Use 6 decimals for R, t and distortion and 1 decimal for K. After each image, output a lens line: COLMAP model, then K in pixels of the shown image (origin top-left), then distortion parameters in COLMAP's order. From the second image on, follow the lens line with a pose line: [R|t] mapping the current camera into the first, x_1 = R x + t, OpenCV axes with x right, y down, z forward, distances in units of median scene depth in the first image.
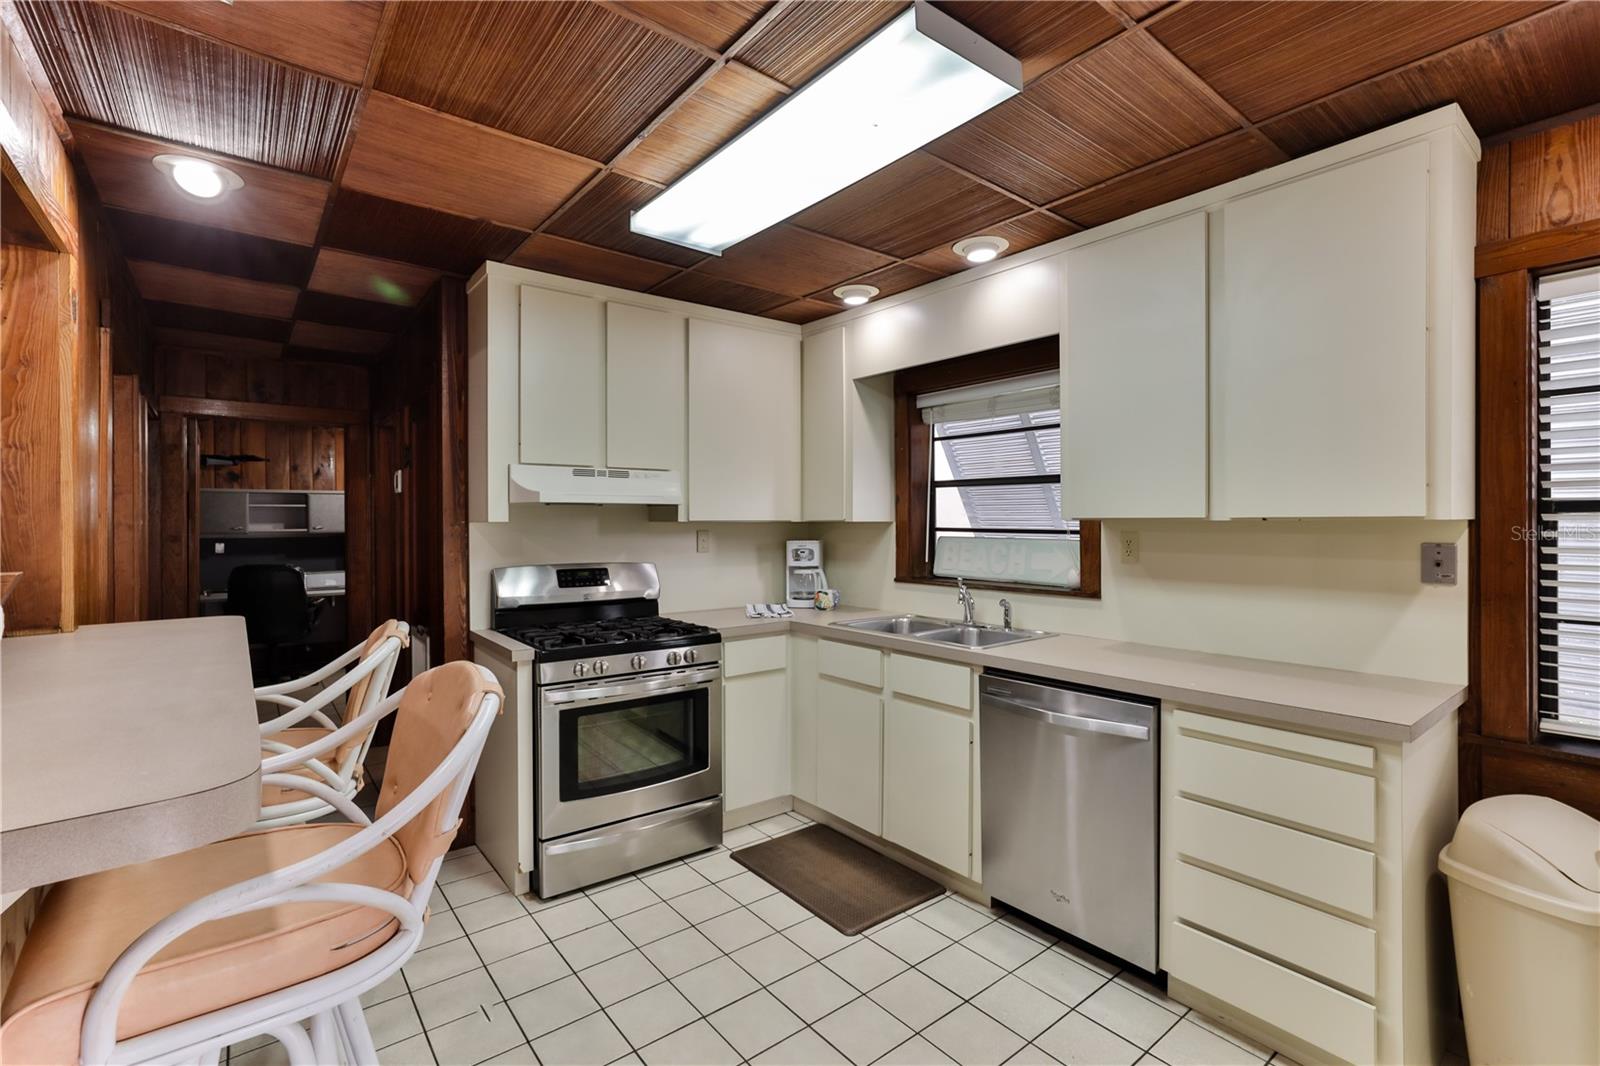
lens RADIAL K [[719.4, 0, 787.8], [0, 719.4, 529.1], [0, 0, 1]] dist [-0.005825, -0.000197]
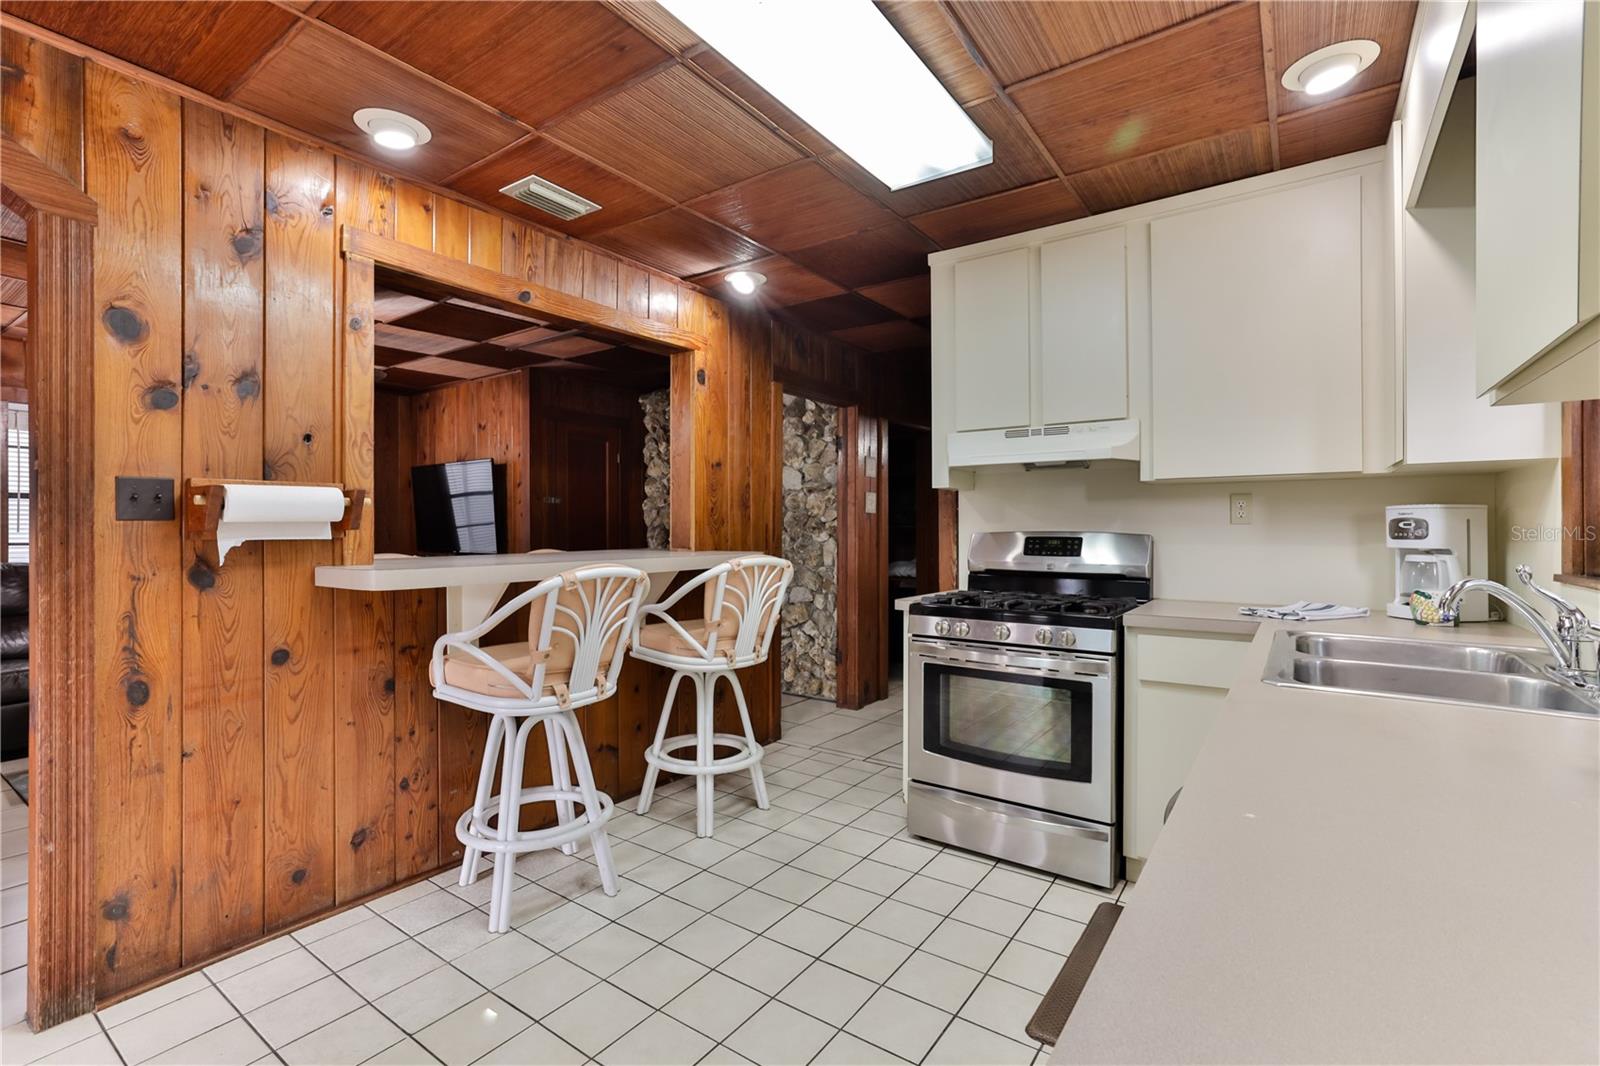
lens RADIAL K [[719.4, 0, 790.1], [0, 719.4, 525.4], [0, 0, 1]] dist [-0.005825, -0.000197]
pose [[0.292218, 0.002561, -0.956348, 0.525158], [-0.006800, 0.999977, 0.000600, 0.043432], [0.956328, 0.006328, 0.292228, 0.417185]]
